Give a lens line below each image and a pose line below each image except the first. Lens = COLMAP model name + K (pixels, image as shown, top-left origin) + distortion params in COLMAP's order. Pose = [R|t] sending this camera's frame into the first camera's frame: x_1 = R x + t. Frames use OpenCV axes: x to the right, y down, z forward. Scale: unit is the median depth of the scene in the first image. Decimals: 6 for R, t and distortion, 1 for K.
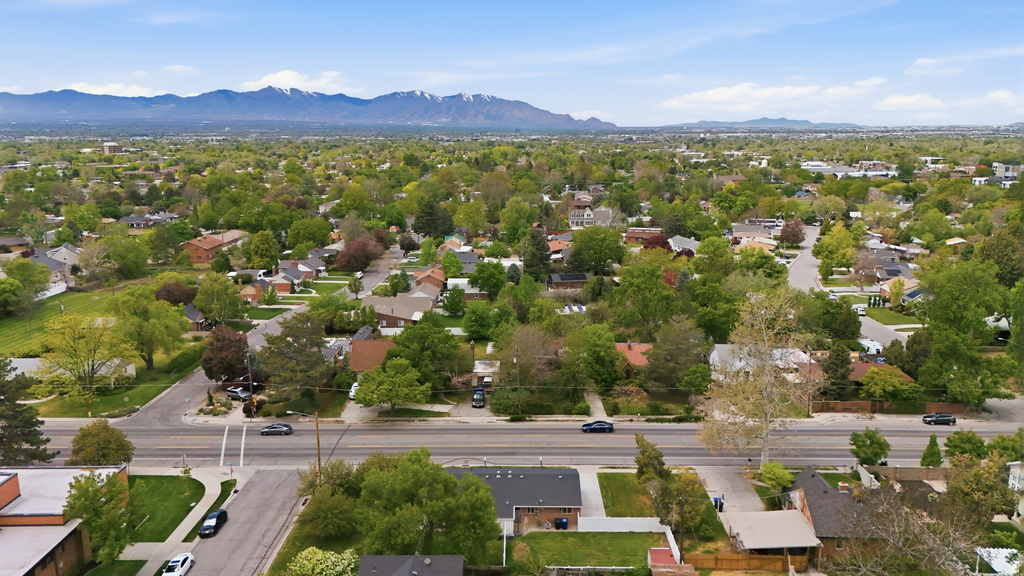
lens RADIAL K [[753.3, 0, 511.2], [0, 753.3, 287.5], [0, 0, 1]] dist [0.082415, -0.081286]
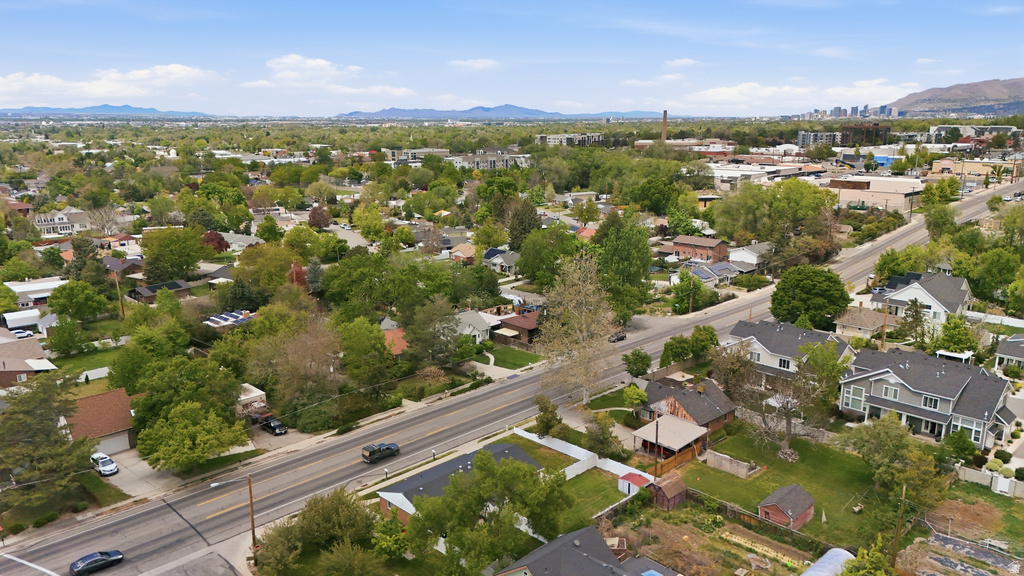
lens RADIAL K [[753.3, 0, 510.6], [0, 753.3, 286.3], [0, 0, 1]] dist [0.082415, -0.081286]
pose [[0.703916, -0.154289, 0.693323, -0.465224], [0.145587, 0.986739, 0.071773, -0.037264], [-0.695203, 0.050416, 0.717043, 0.178828]]
